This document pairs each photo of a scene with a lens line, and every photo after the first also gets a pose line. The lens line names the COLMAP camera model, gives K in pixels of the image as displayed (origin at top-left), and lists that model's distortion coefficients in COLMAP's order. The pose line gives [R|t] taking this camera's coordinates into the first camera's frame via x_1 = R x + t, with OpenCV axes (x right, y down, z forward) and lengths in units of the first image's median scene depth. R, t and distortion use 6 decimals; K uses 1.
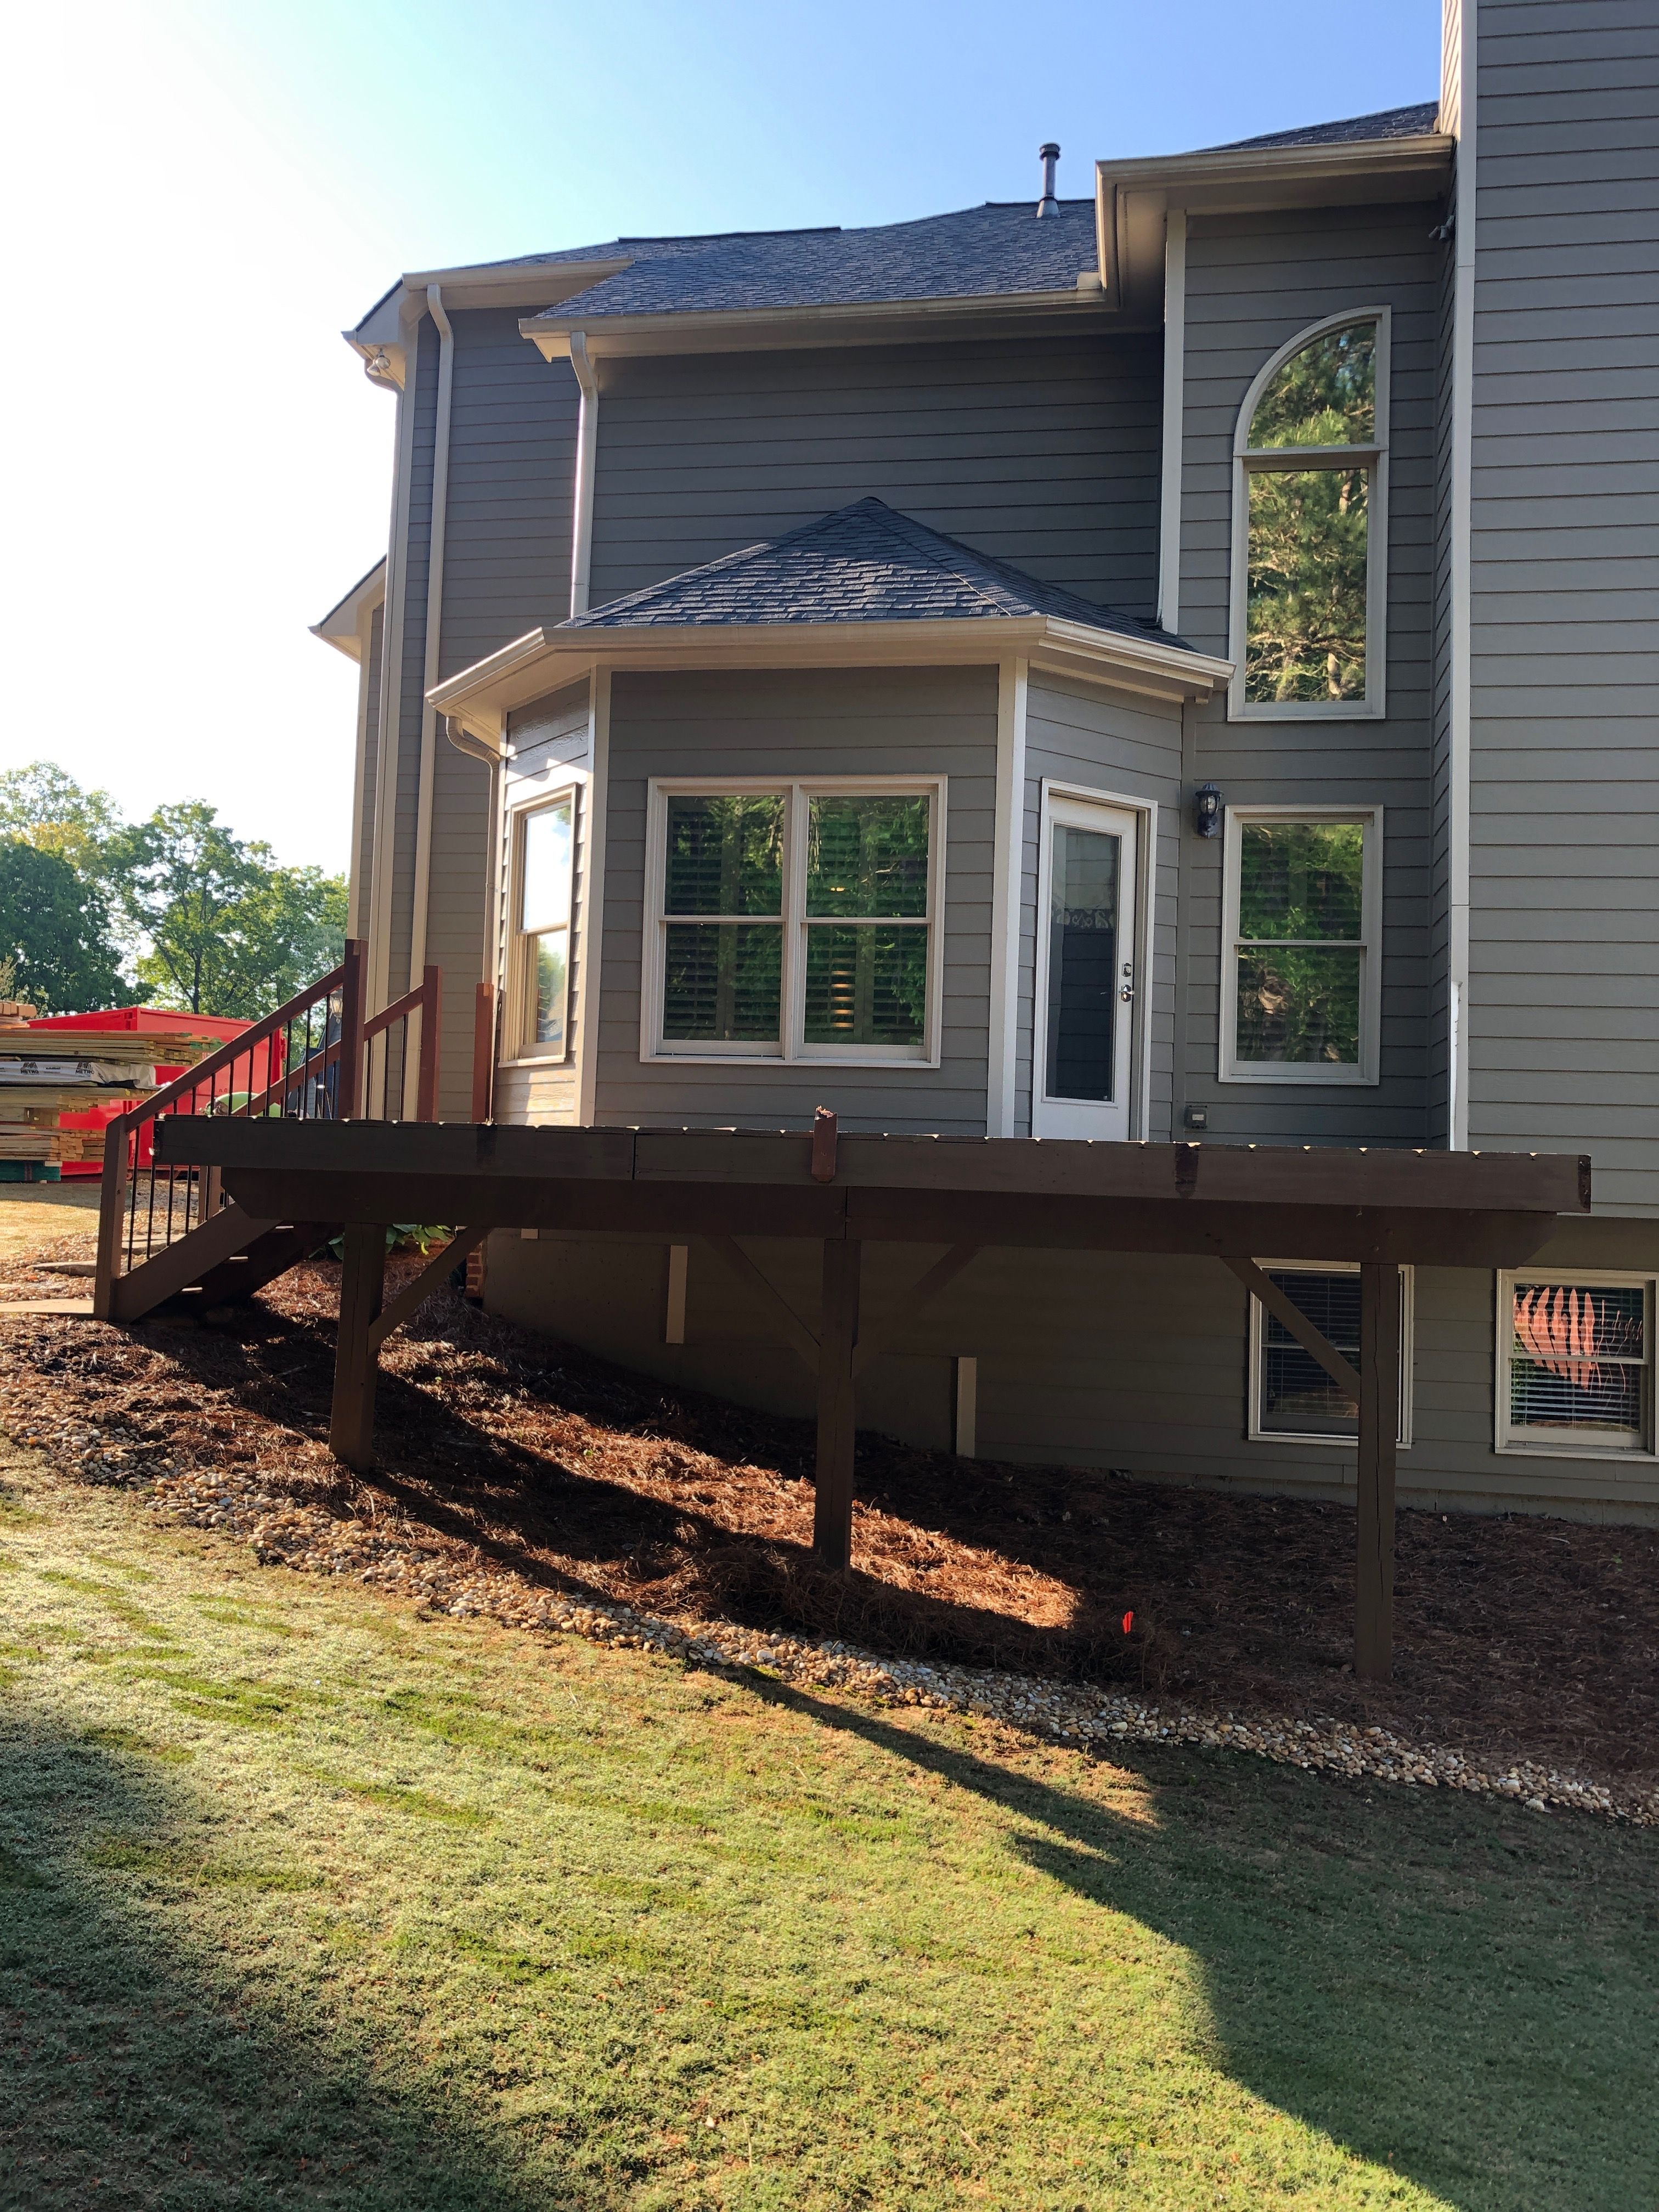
lens RADIAL K [[1709.2, 0, 829.5], [0, 1709.2, 1106.0], [0, 0, 1]] dist [0.015866, -0.009195]
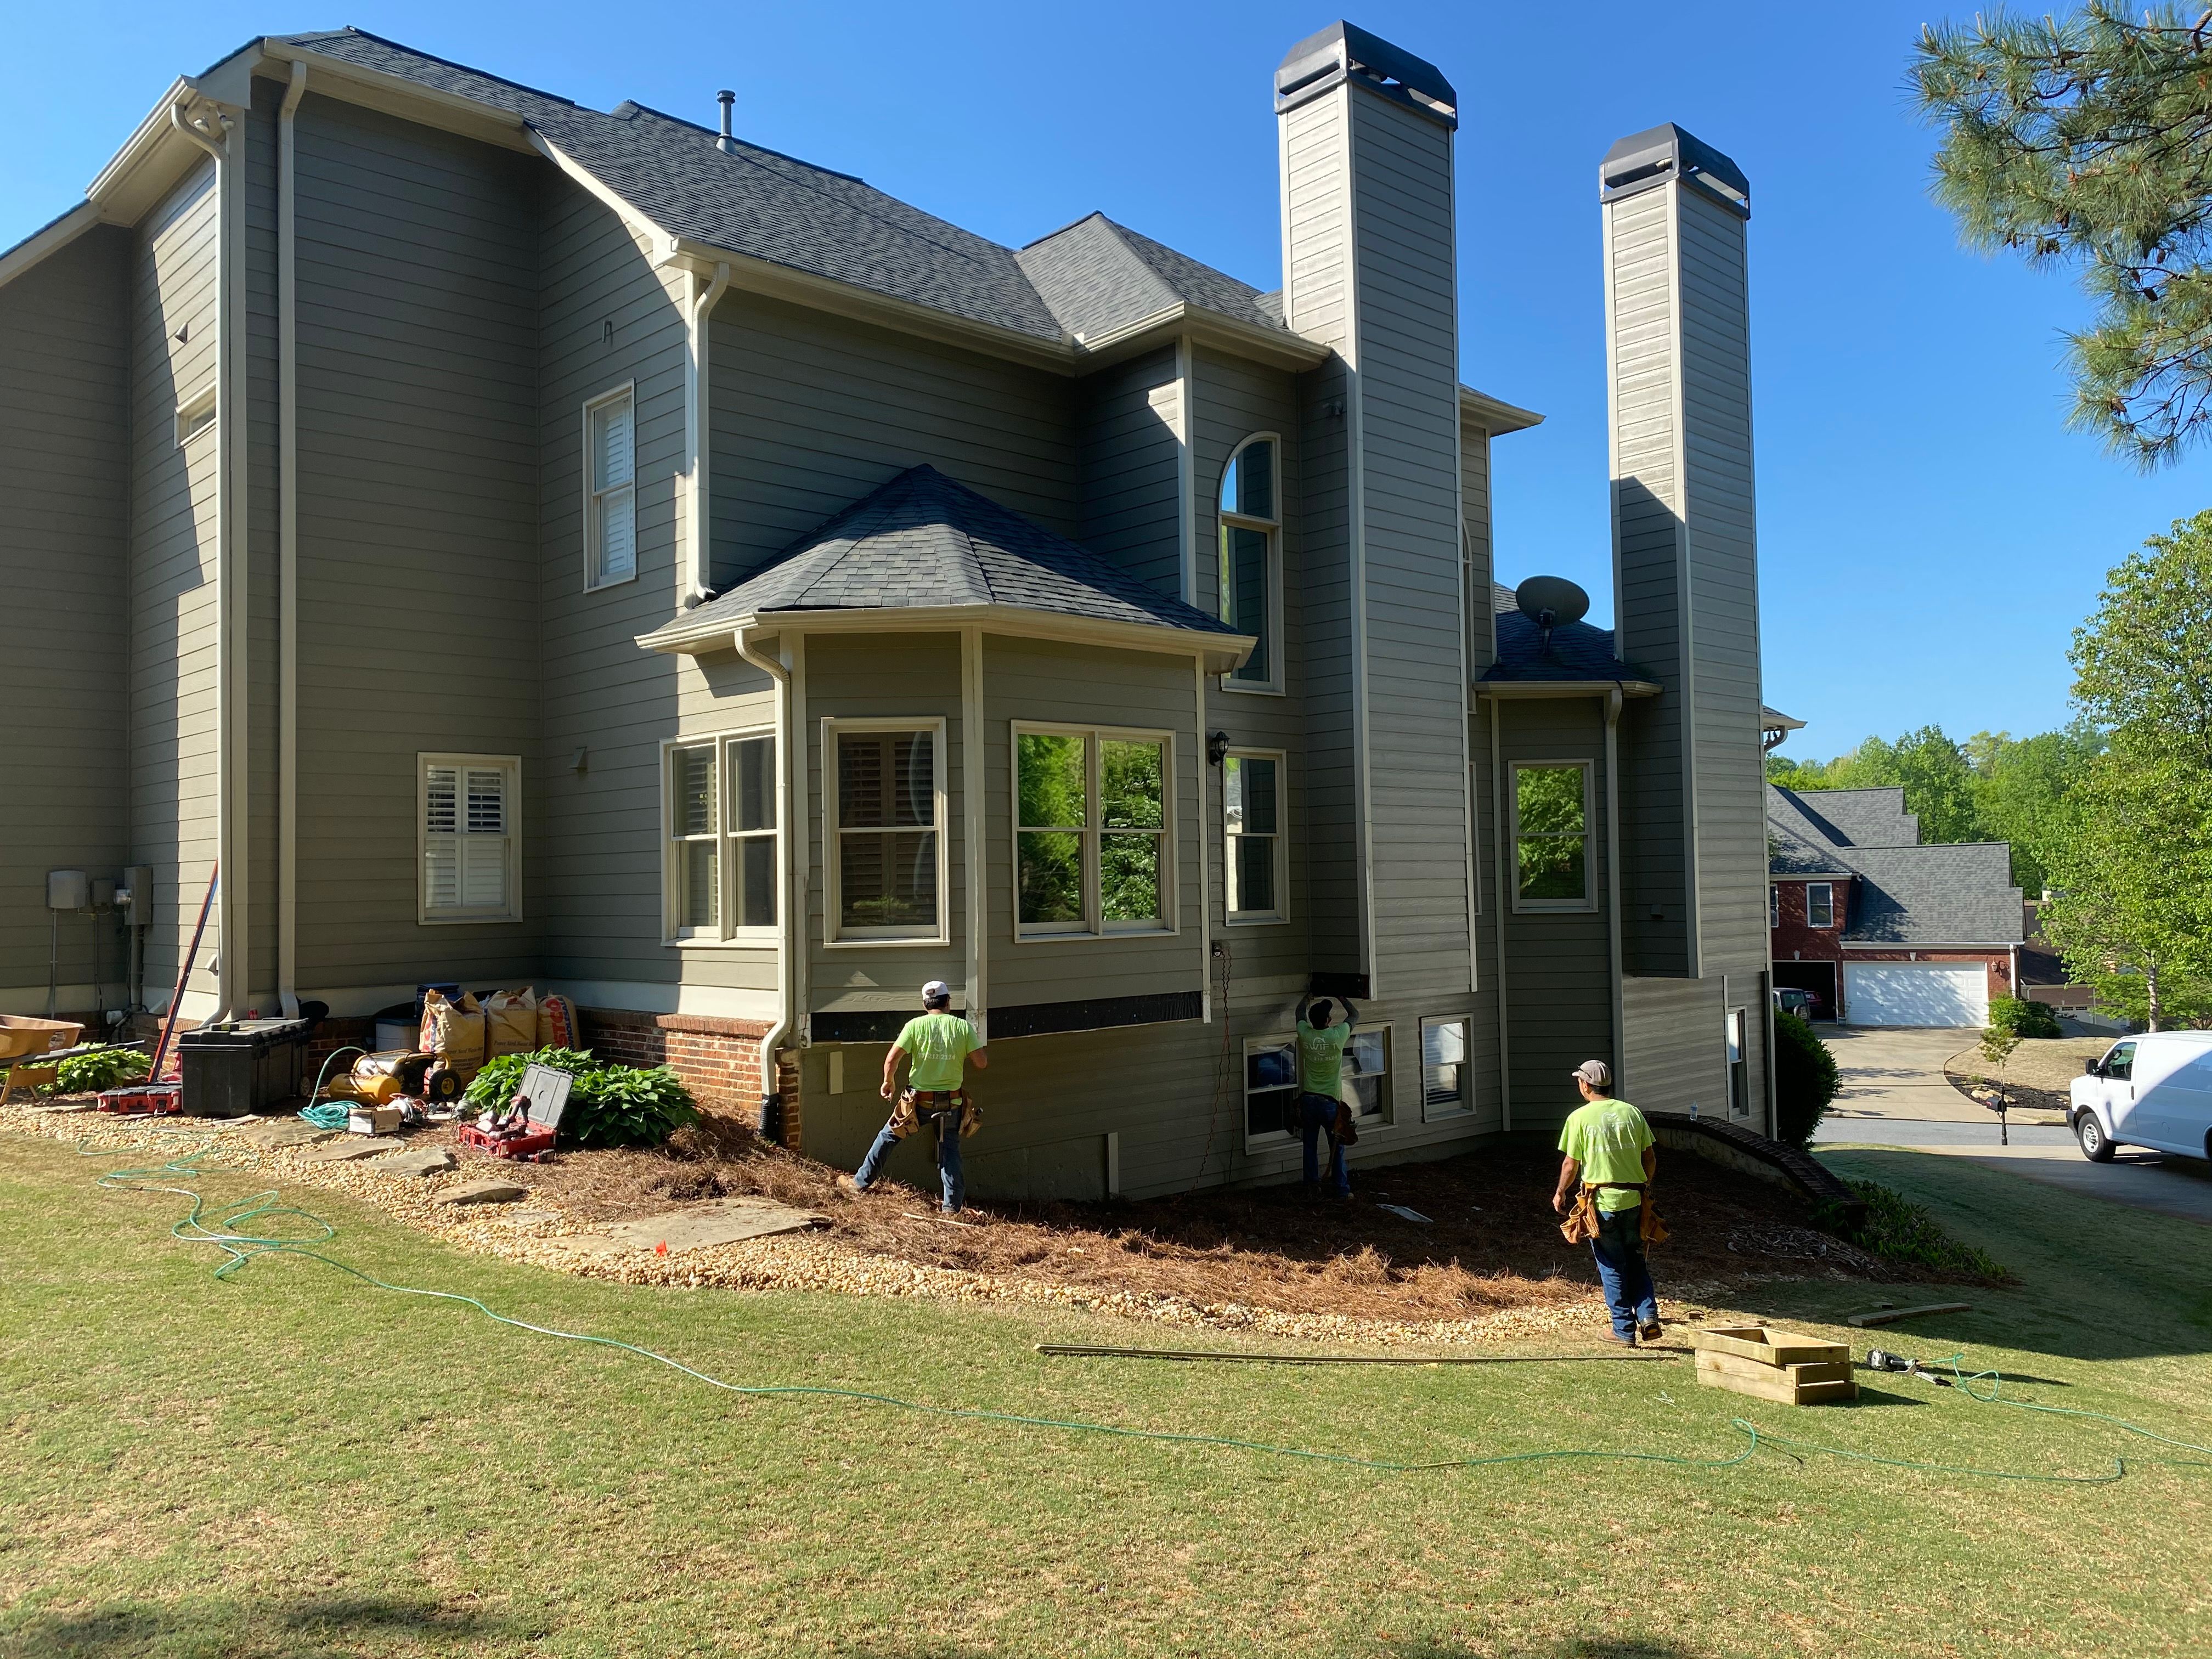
lens RADIAL K [[1709.6, 0, 1106.0], [0, 1709.6, 829.5], [0, 0, 1]] dist [0.013868, -0.007844]
pose [[0.603555, -0.017562, 0.797128, -0.979492], [0.009378, 0.999845, 0.014928, -0.115509], [-0.797266, -0.001534, 0.603626, 0.156173]]
